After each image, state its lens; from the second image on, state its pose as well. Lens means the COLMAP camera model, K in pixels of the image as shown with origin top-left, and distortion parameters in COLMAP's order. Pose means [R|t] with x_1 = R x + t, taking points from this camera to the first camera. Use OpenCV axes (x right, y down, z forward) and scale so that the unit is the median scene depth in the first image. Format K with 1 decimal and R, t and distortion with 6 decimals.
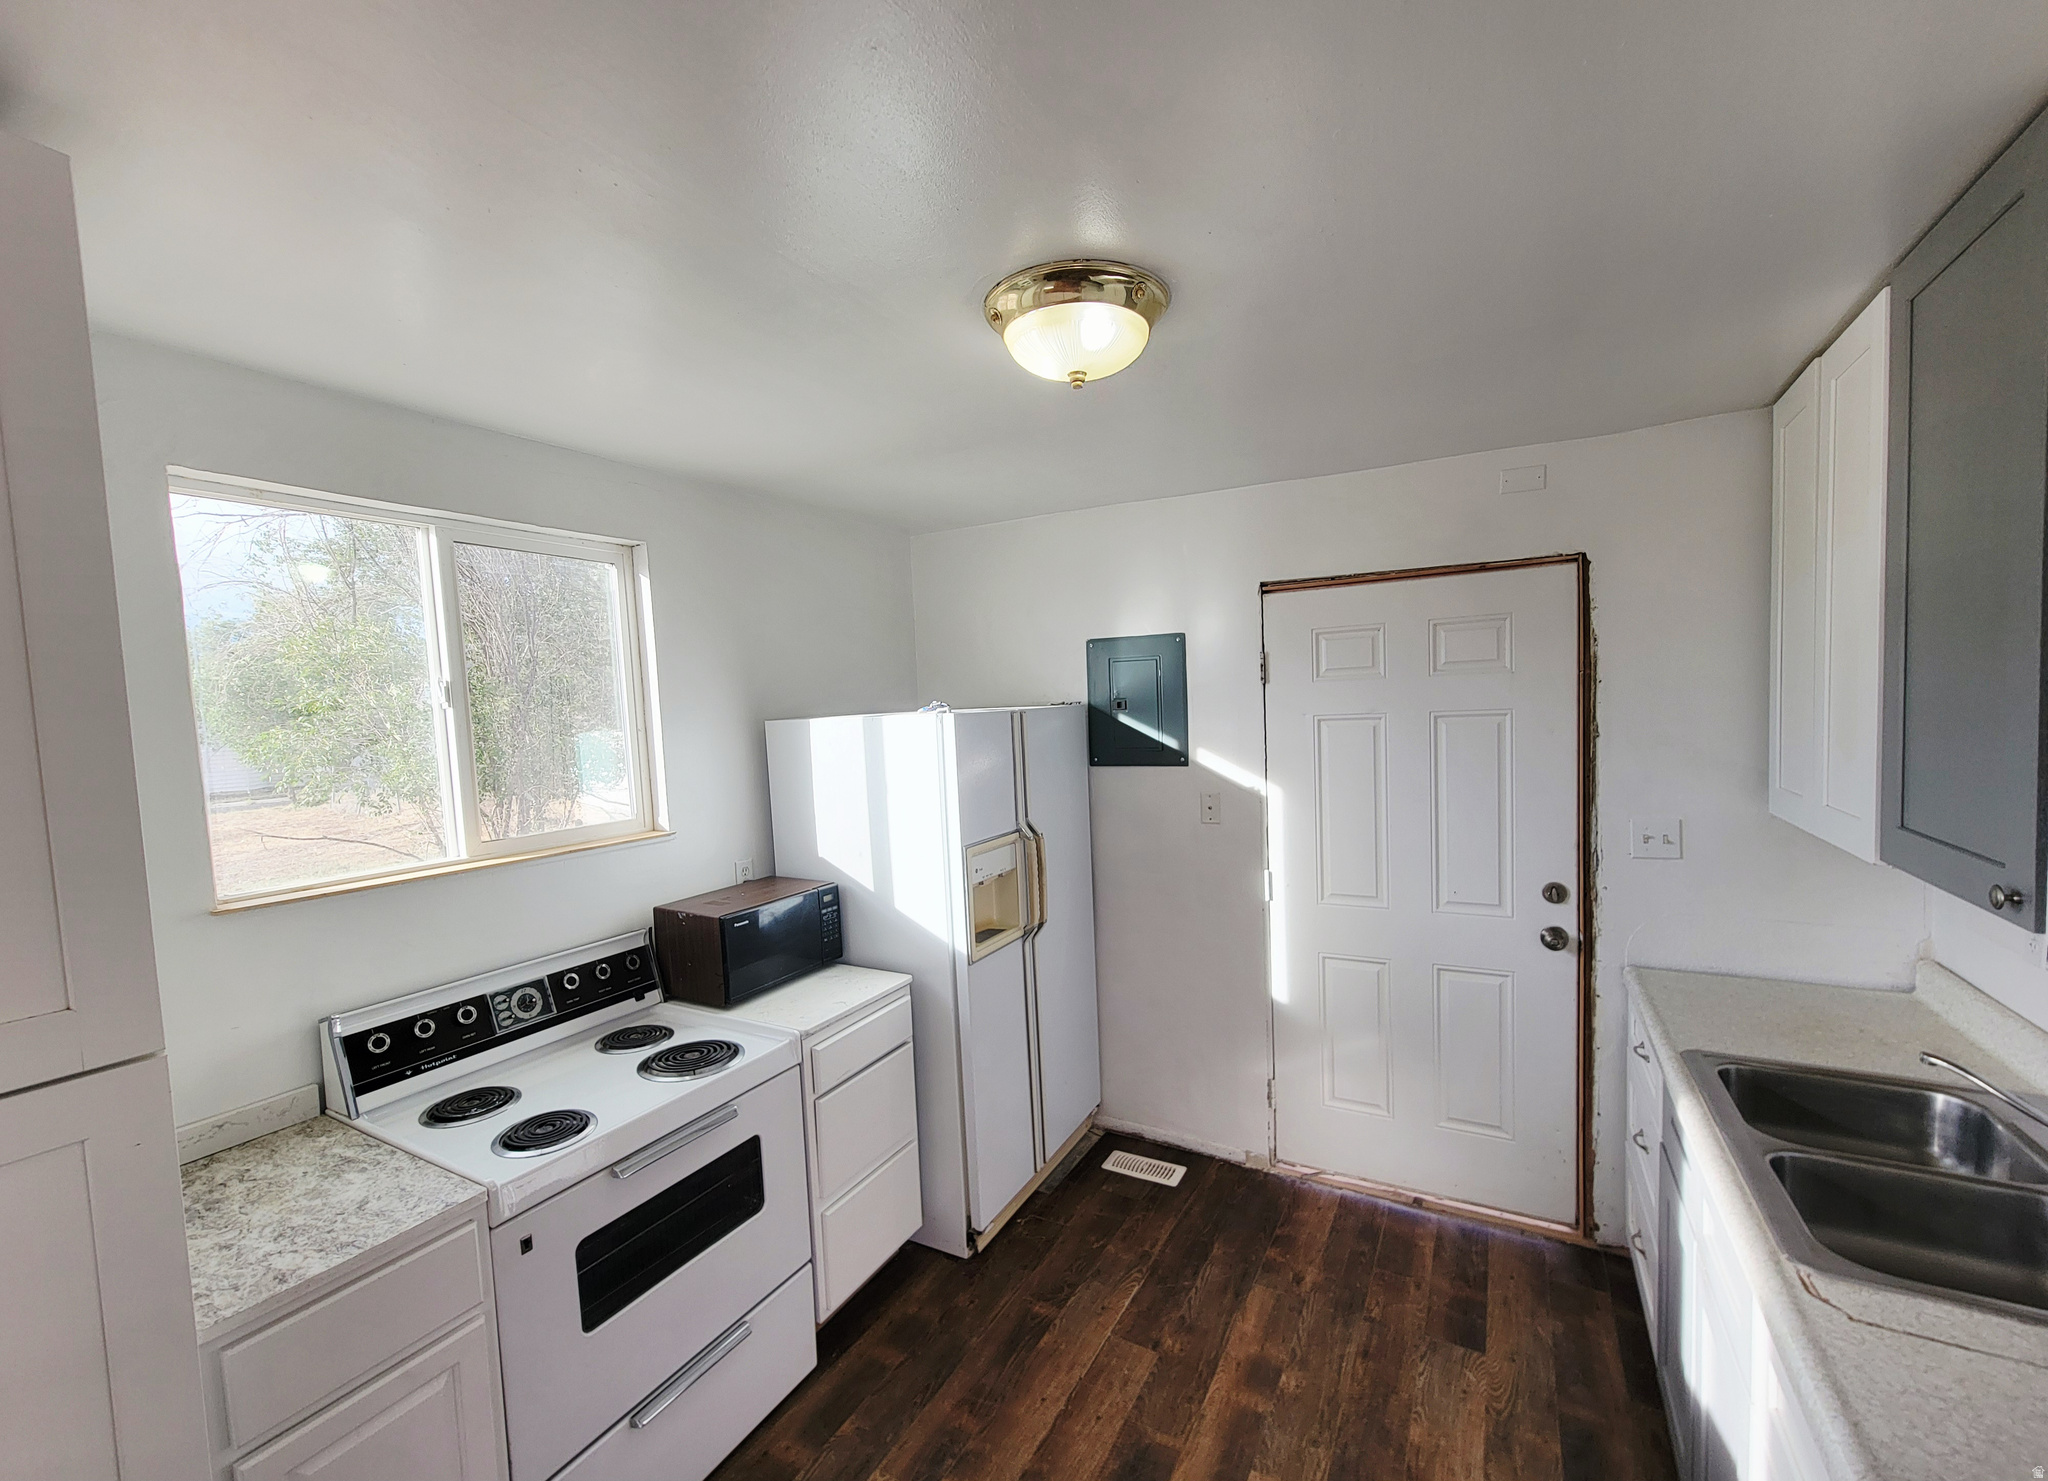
lens RADIAL K [[851.3, 0, 1008.9], [0, 851.3, 759.8], [0, 0, 1]] dist [-0.003459, -0.000128]
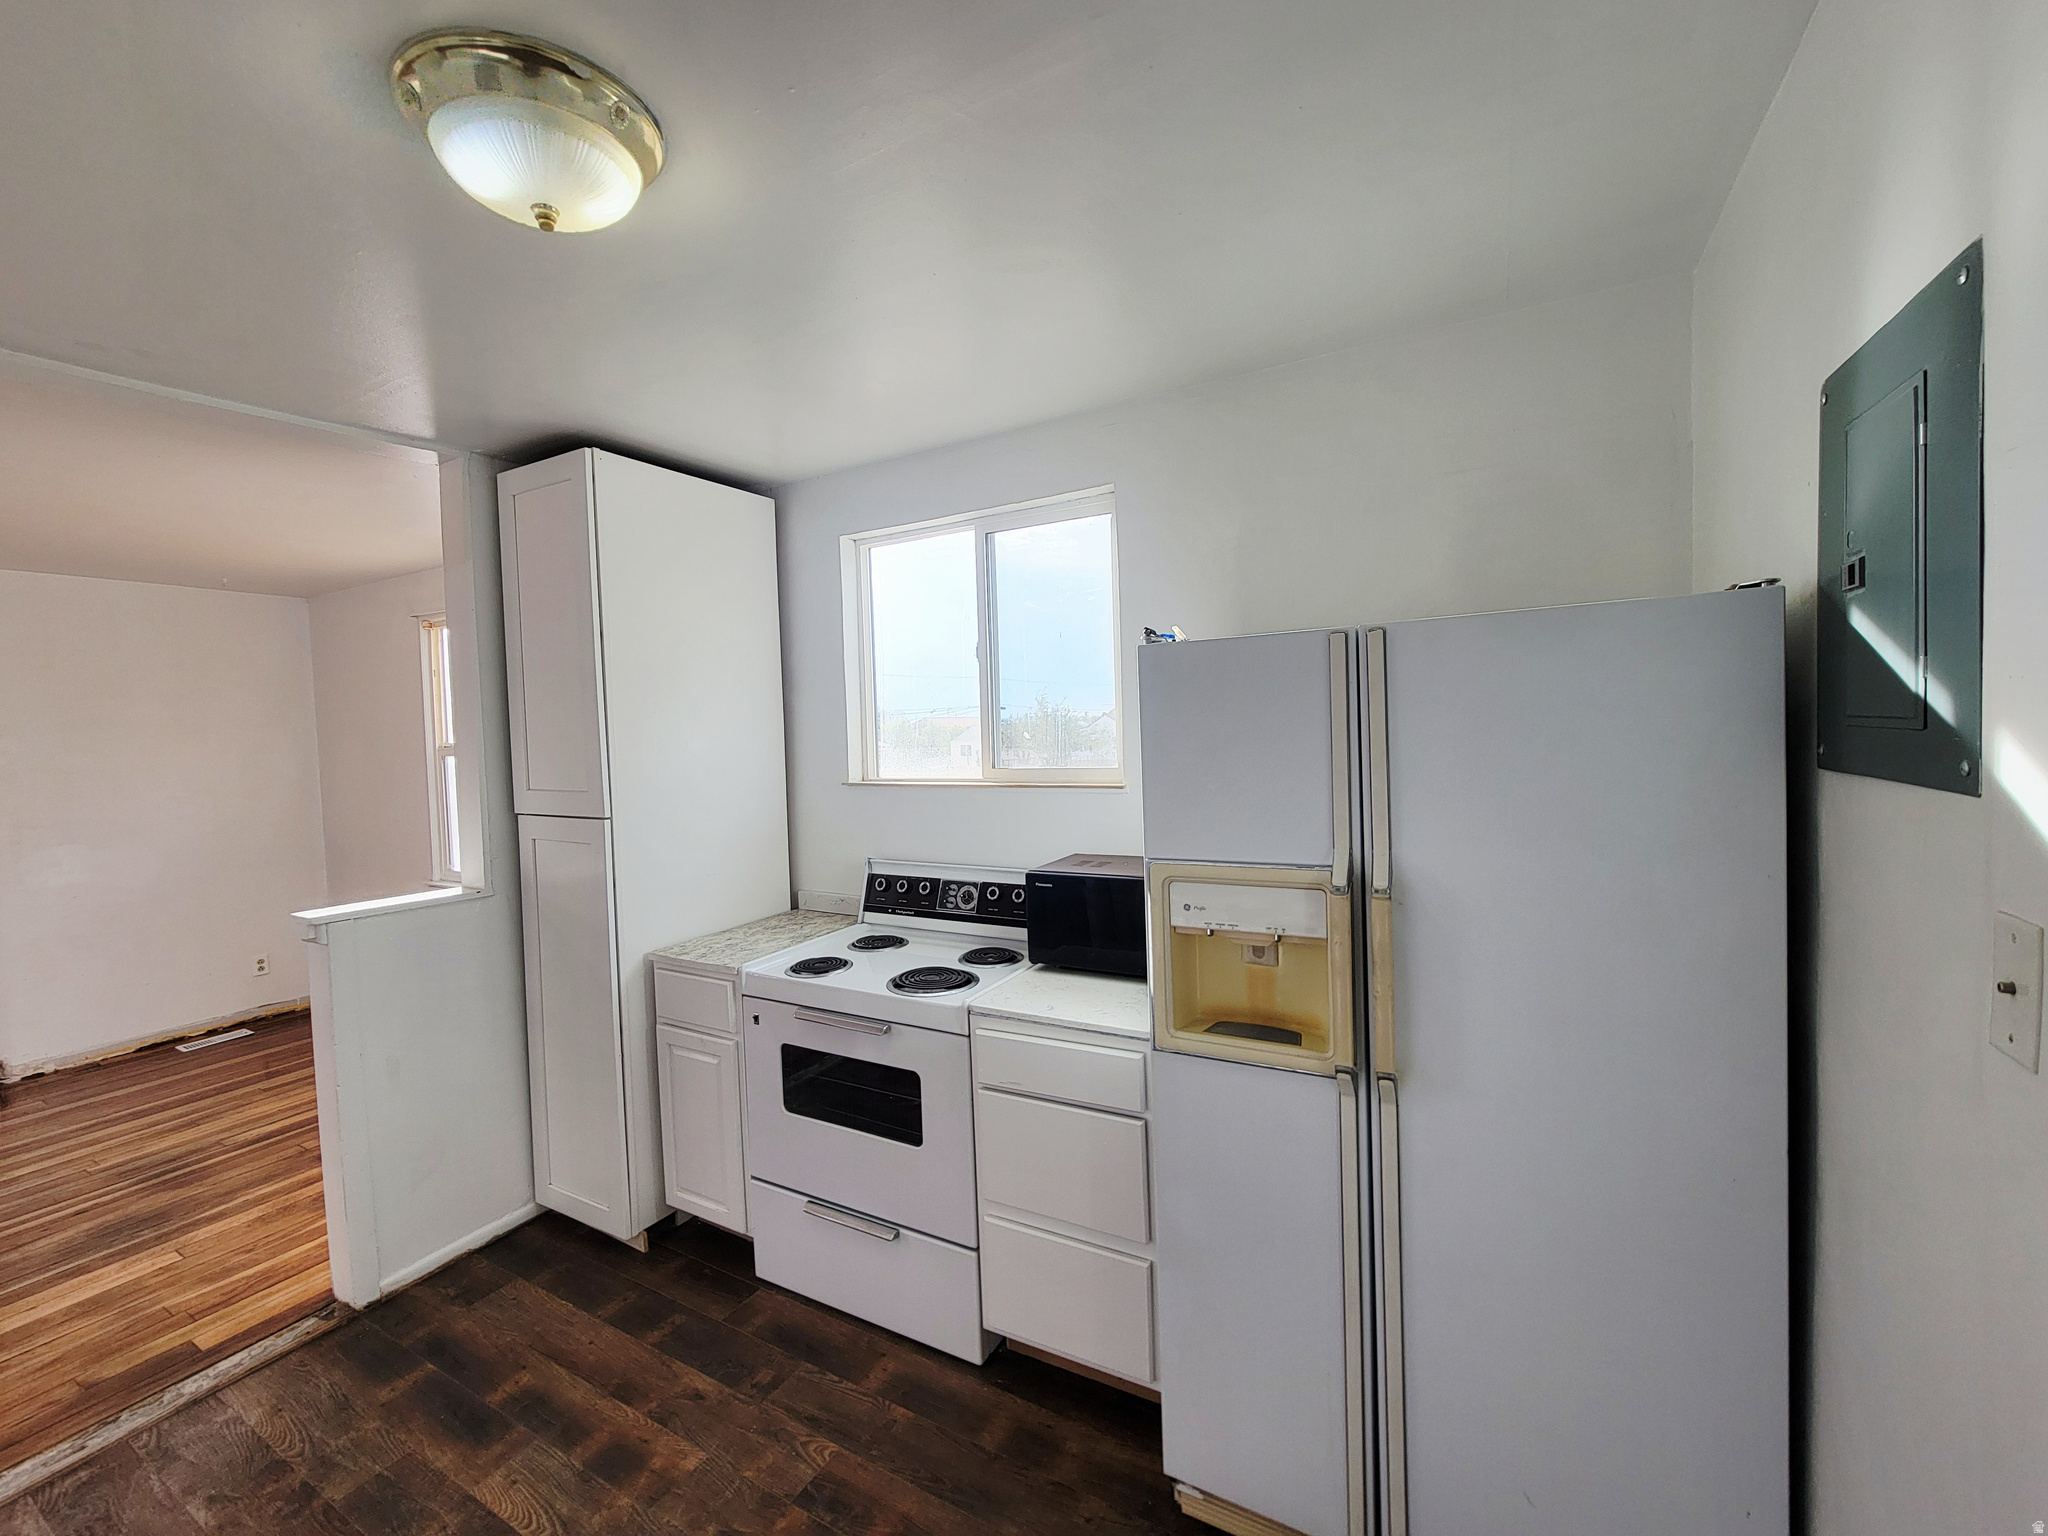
lens RADIAL K [[839.7, 0, 1022.9], [0, 839.7, 759.5], [0, 0, 1]] dist [-0.004903, 0.002243]
pose [[0.005610, 0.082240, -0.996597, 0.639008], [-0.028786, 0.996213, 0.082047, -0.022003], [0.999570, 0.028228, 0.007956, 1.035178]]
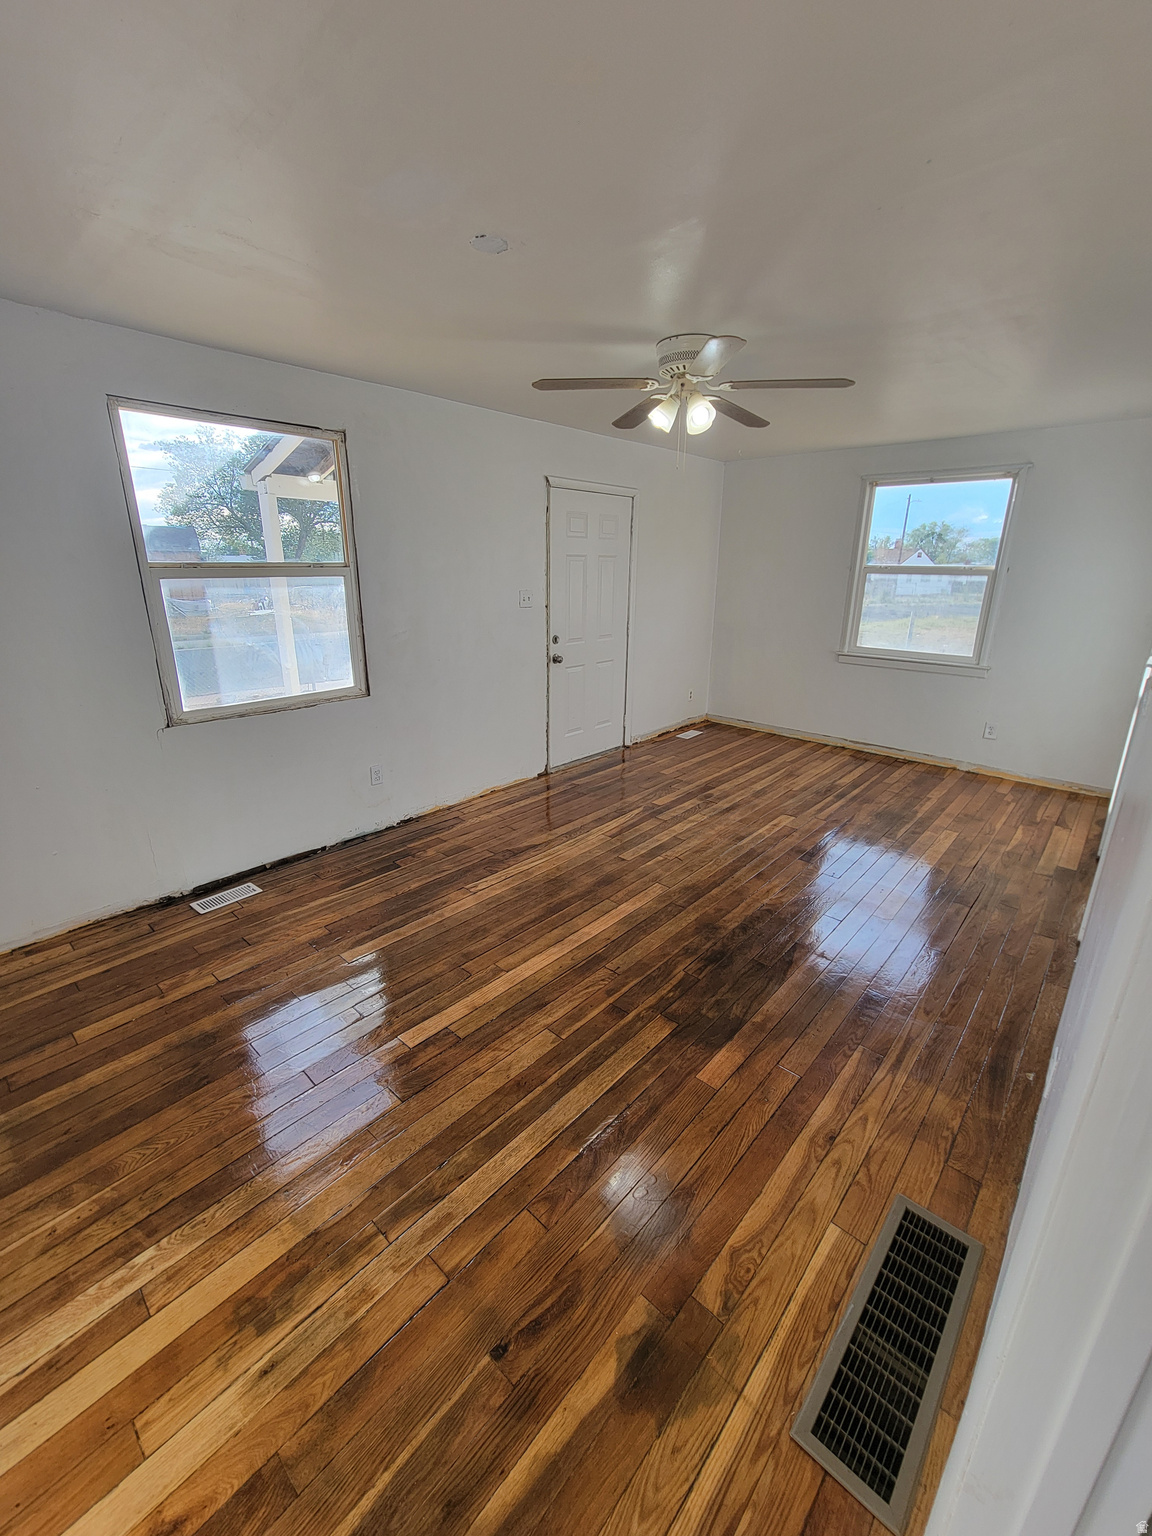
lens RADIAL K [[629.8, 0, 575.3], [0, 629.8, 766.0], [0, 0, 1]] dist [-0.004903, 0.002243]
pose [[-0.207028, 0.341964, -0.916624, 1.299342], [-0.055754, 0.931276, 0.360023, 0.056580], [0.976745, 0.125640, -0.173734, -0.902545]]
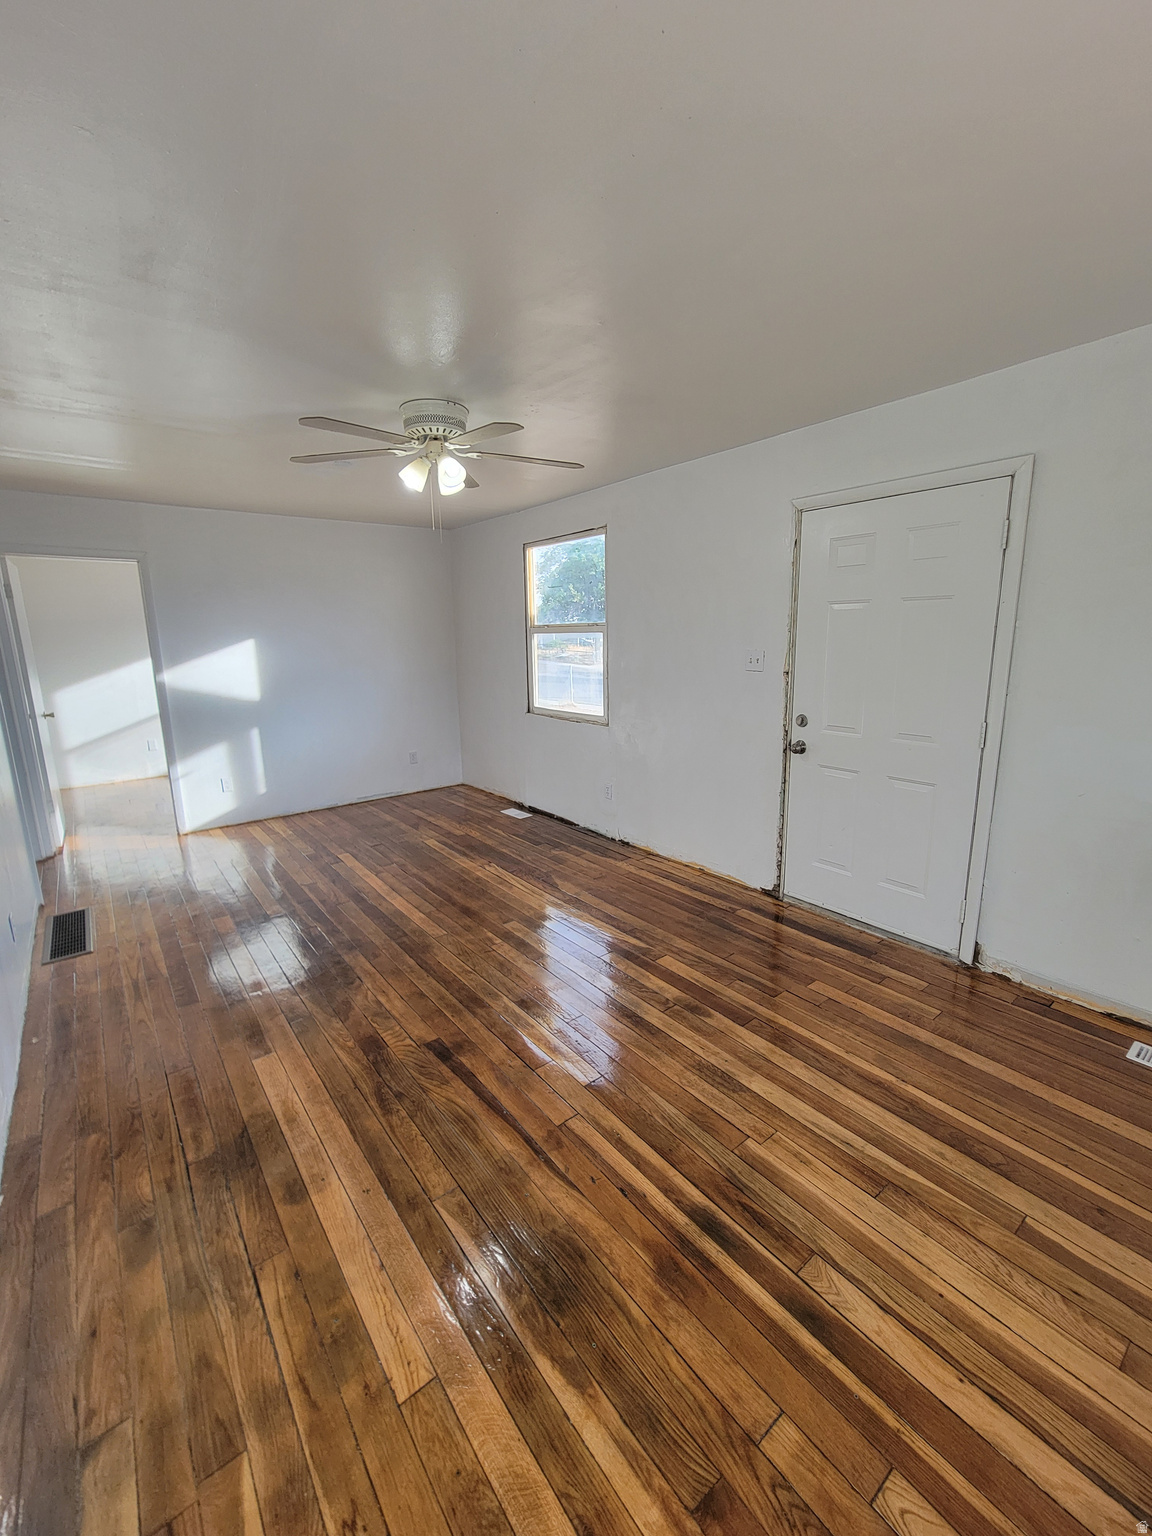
lens RADIAL K [[629.8, 0, 576.7], [0, 629.8, 764.9], [0, 0, 1]] dist [-0.004903, 0.002243]
pose [[-0.926913, -0.015145, 0.374971, -0.851943], [0.082870, 0.966259, 0.243878, 0.120218], [-0.366012, 0.257128, -0.894383, 0.179561]]
